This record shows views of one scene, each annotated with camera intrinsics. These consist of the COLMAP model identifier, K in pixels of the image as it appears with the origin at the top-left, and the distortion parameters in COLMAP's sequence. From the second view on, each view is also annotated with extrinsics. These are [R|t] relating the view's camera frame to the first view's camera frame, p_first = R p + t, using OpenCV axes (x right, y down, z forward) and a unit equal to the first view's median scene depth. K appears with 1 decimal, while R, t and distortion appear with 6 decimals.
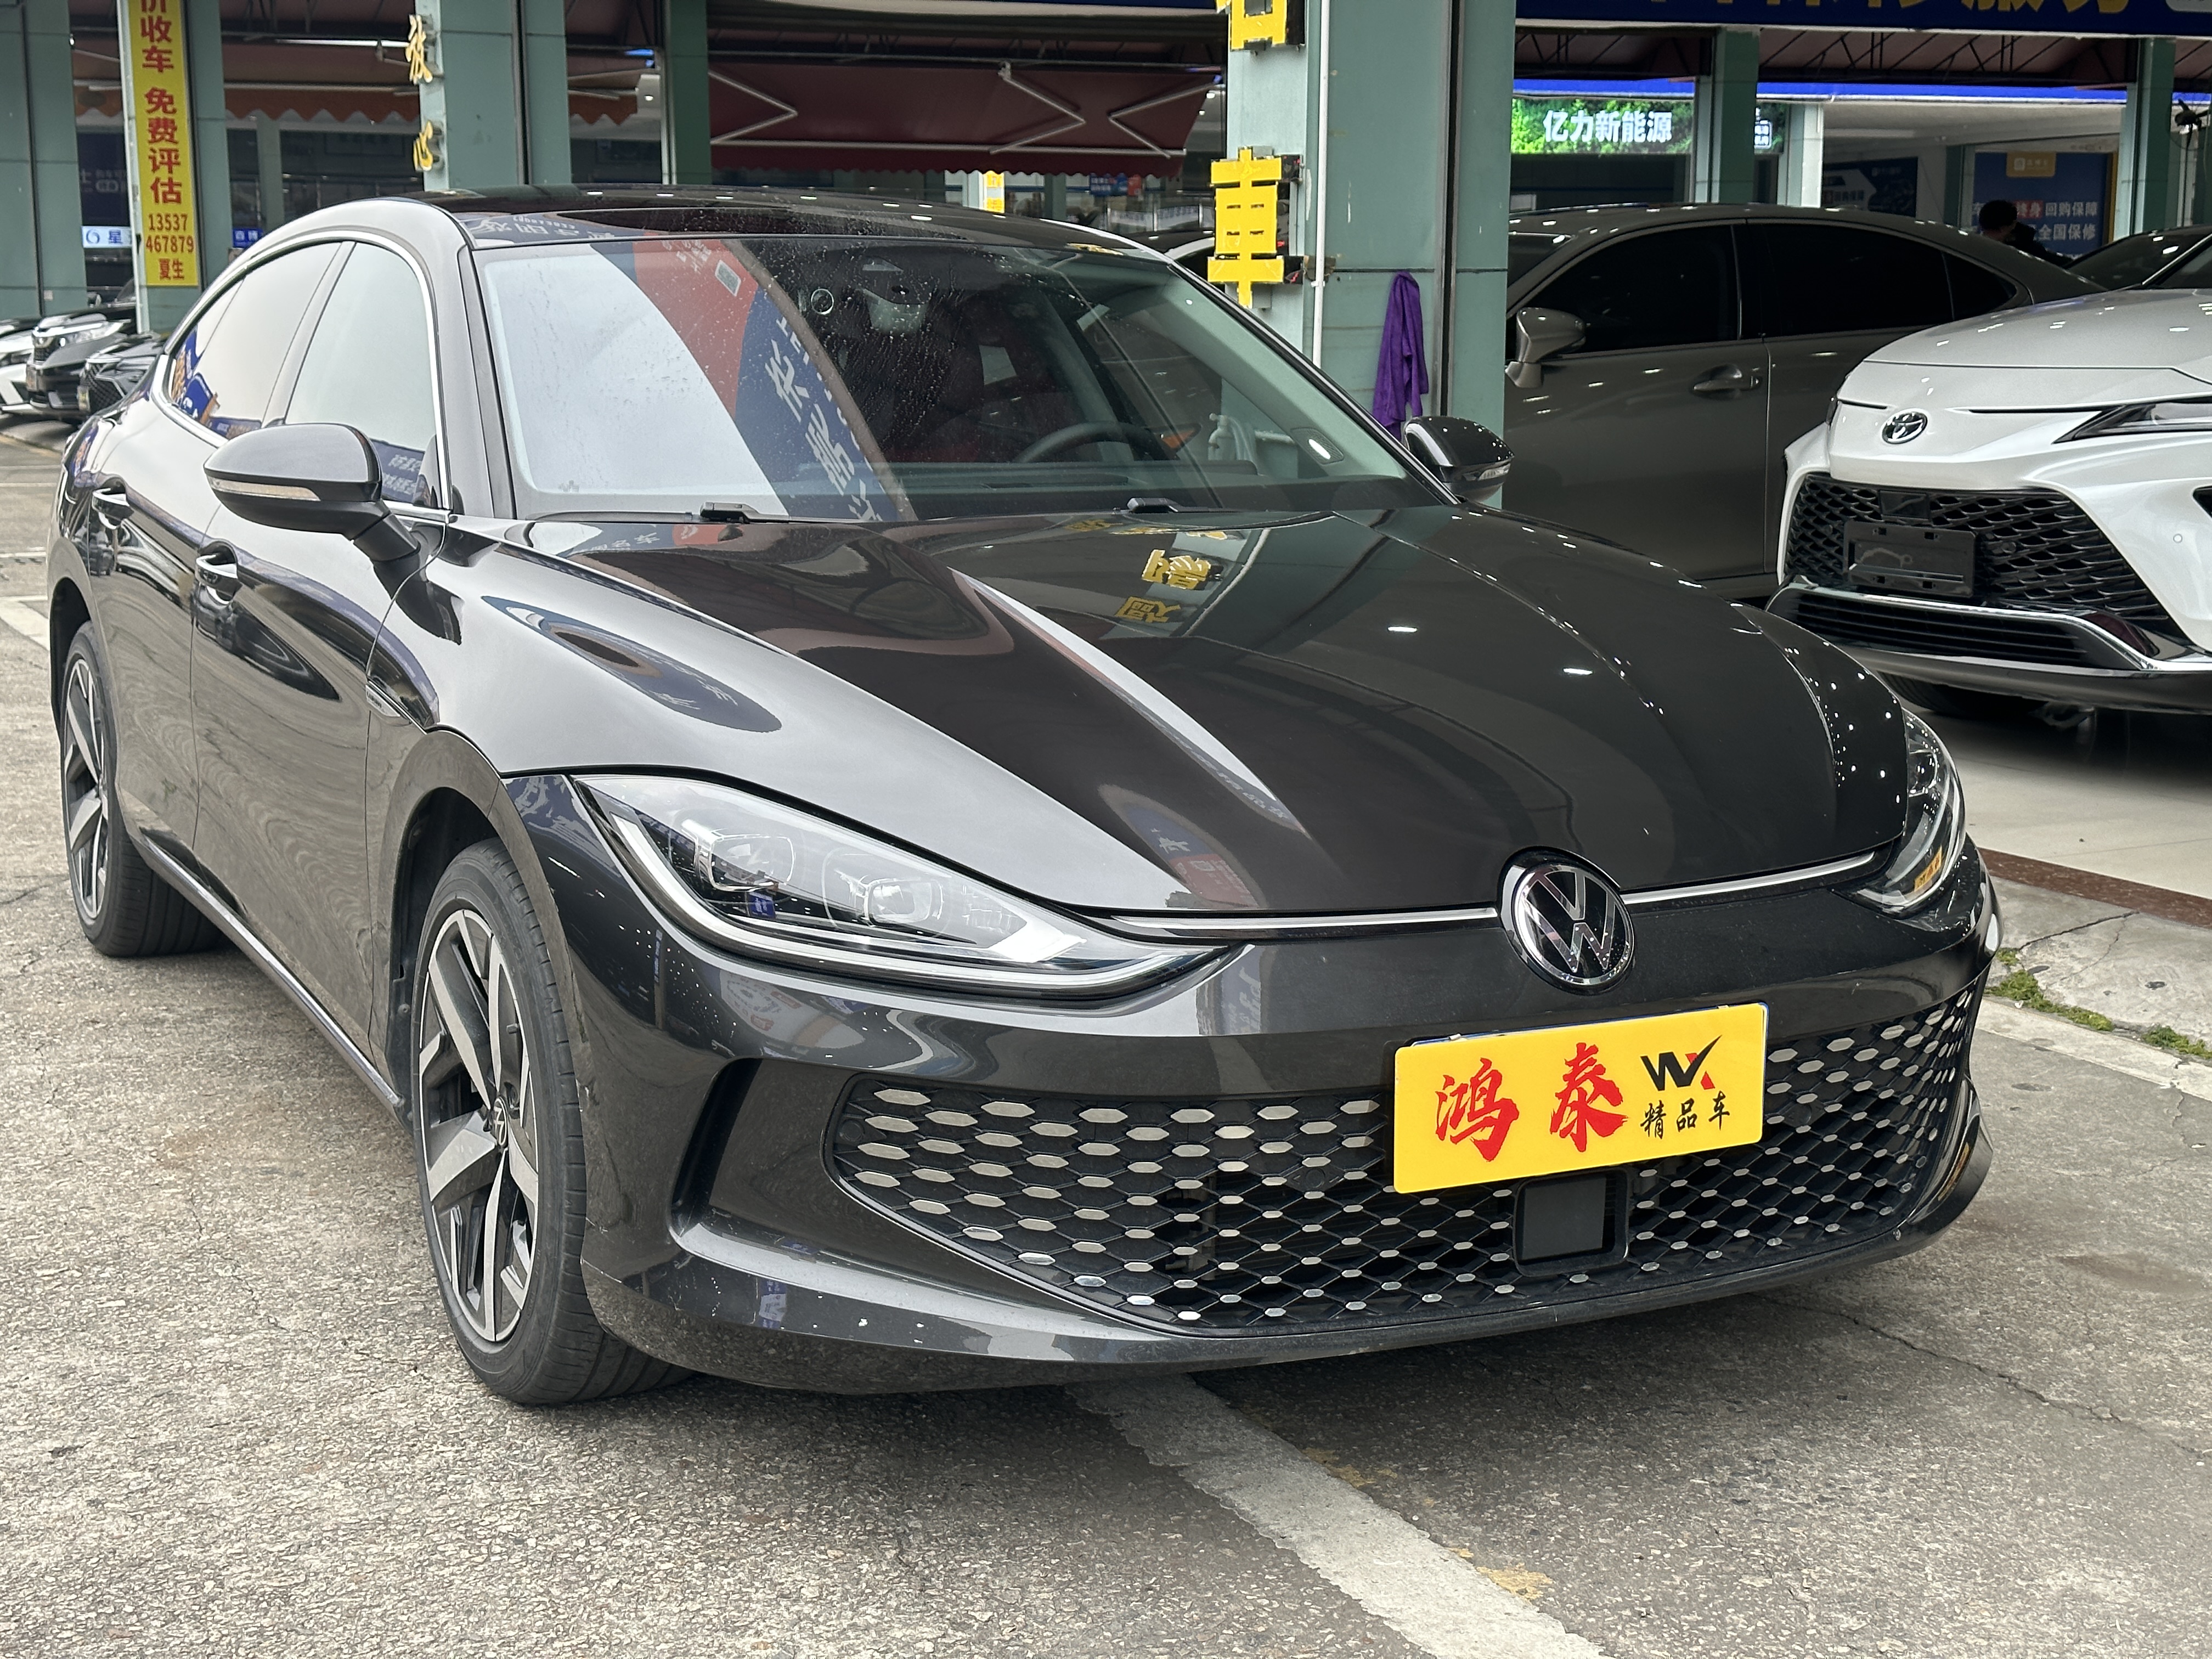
lens RADIAL K [[3070.2, 0, 1090.8], [0, 3070.2, 820.0], [0, 0, 1]] dist [0.204386, -0.460485]
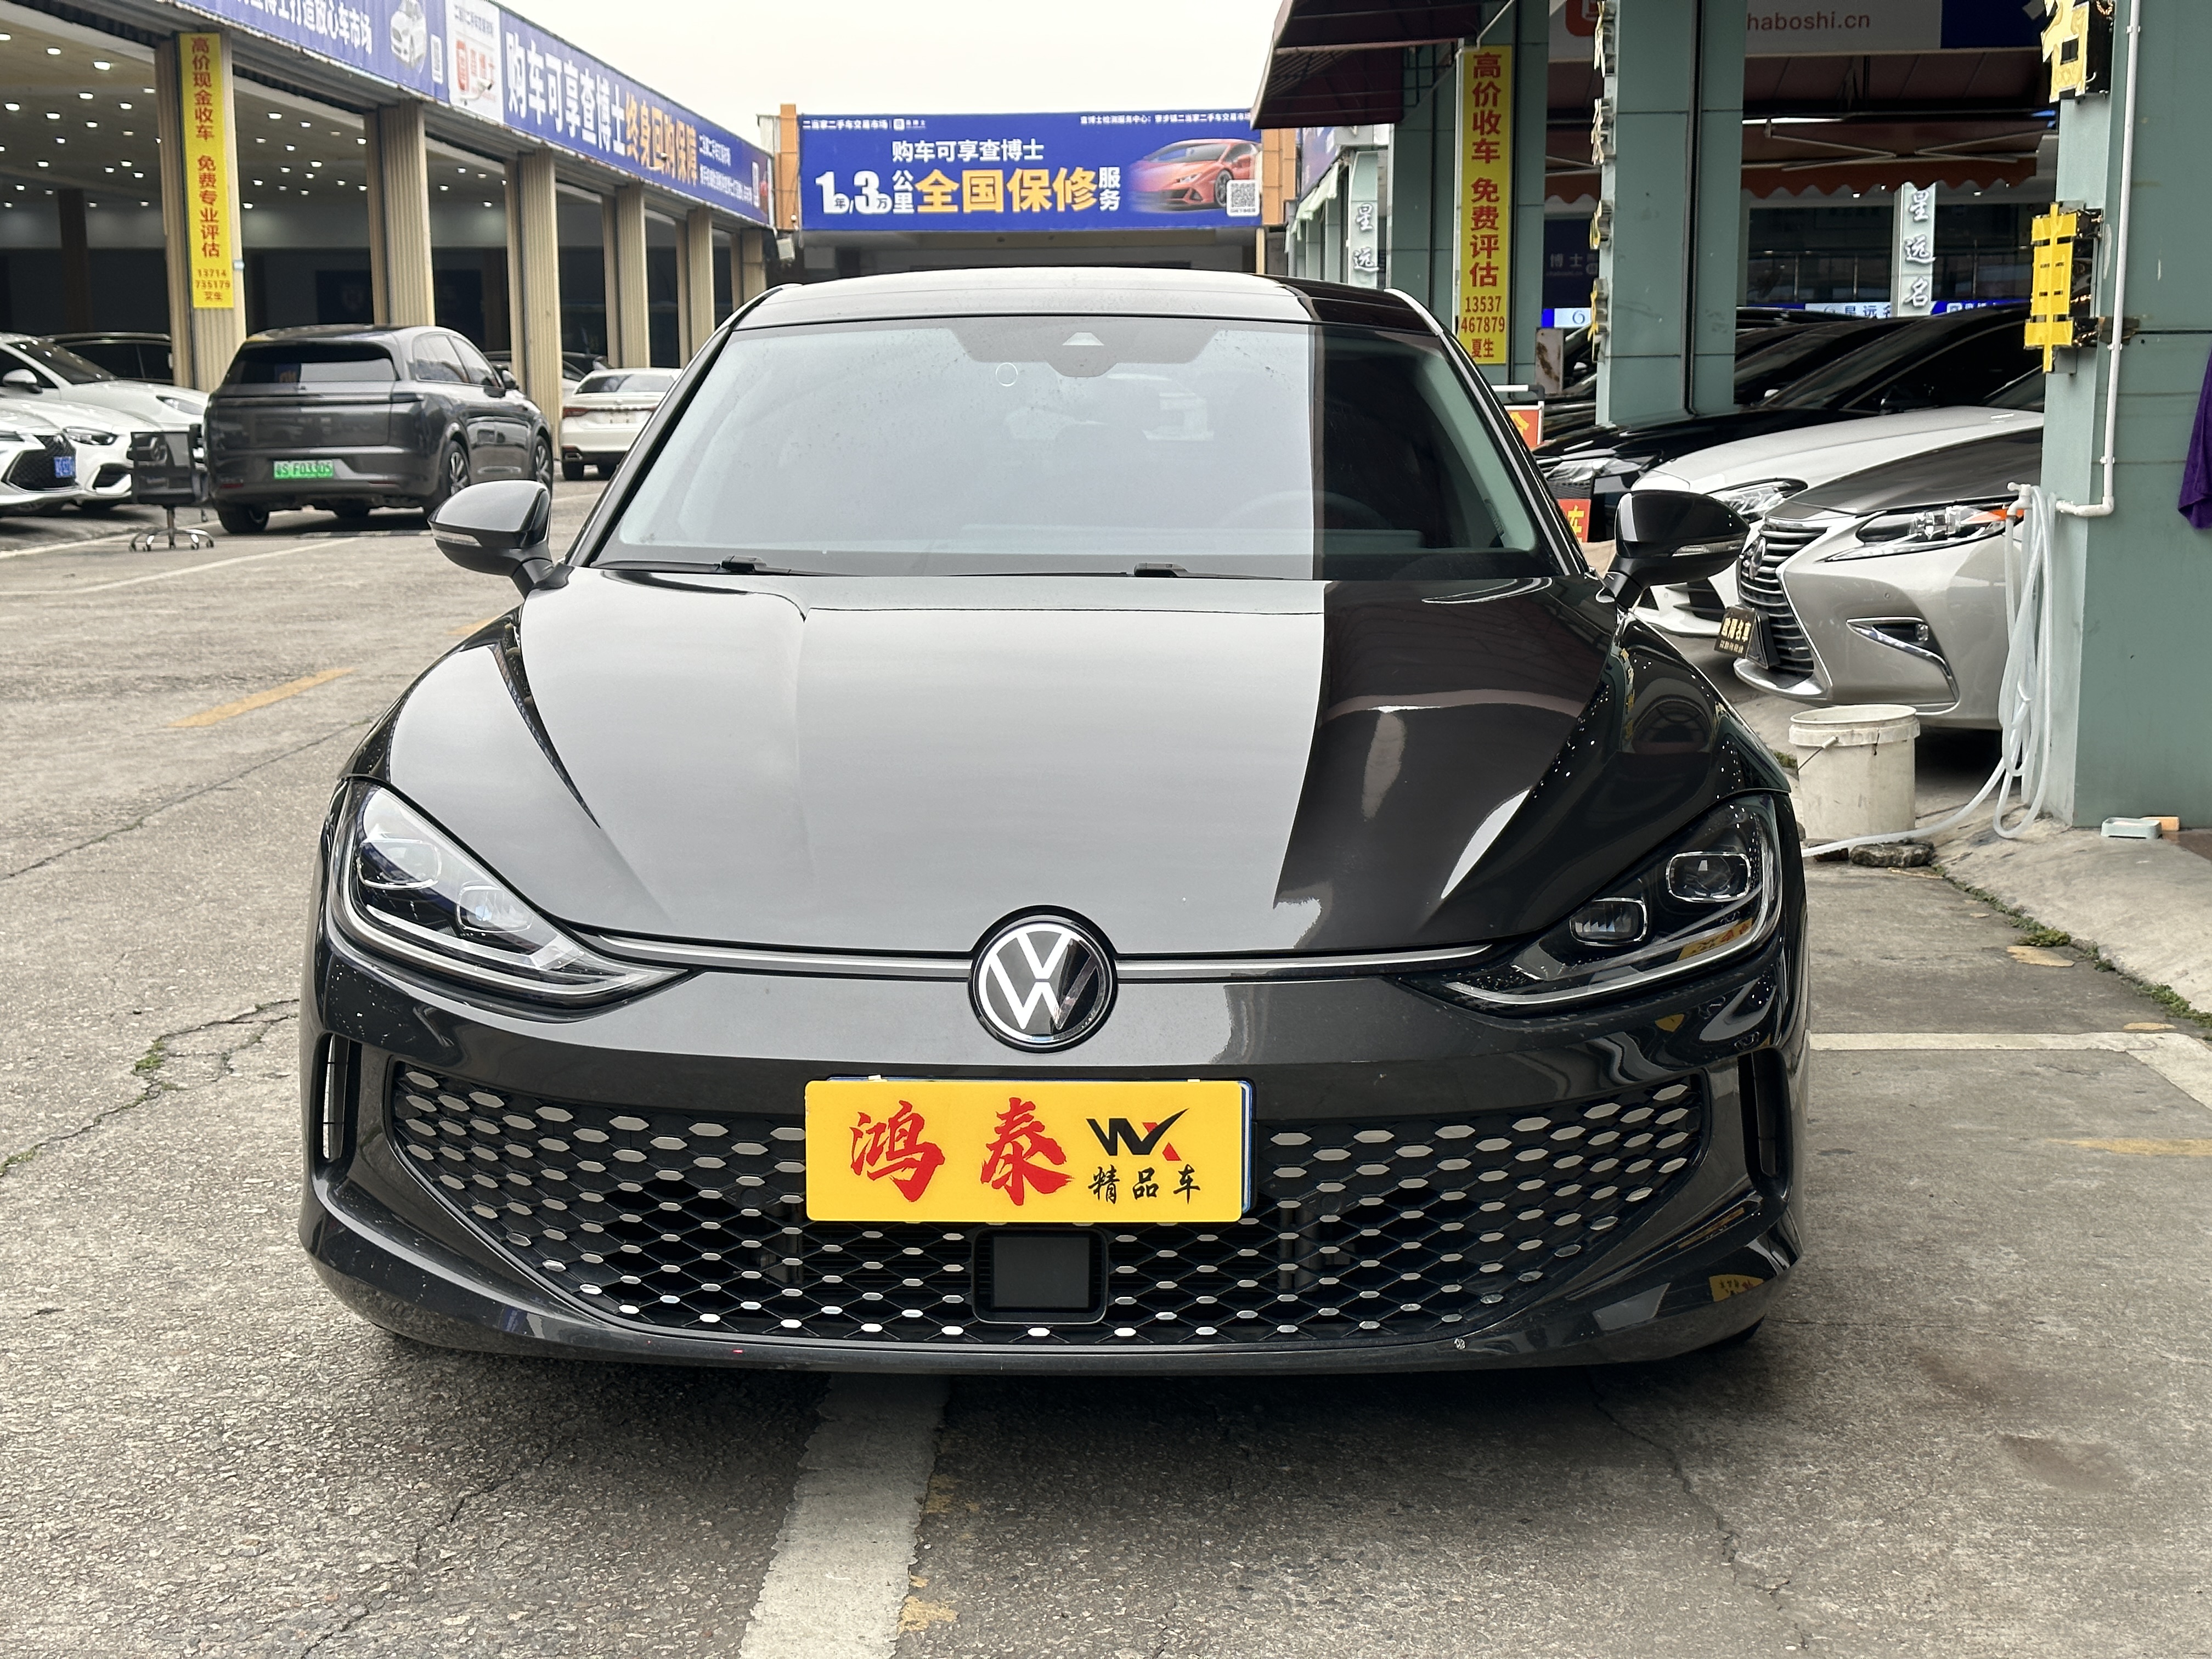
lens RADIAL K [[3070.4, 0, 1106.0], [0, 3070.4, 829.5], [0, 0, 1]] dist [0.198215, -0.411480]
pose [[0.885599, 0.066404, -0.459679, 0.125406], [-0.075469, 0.997147, -0.001350, -0.003301], [0.458278, 0.035887, 0.888084, 0.021058]]
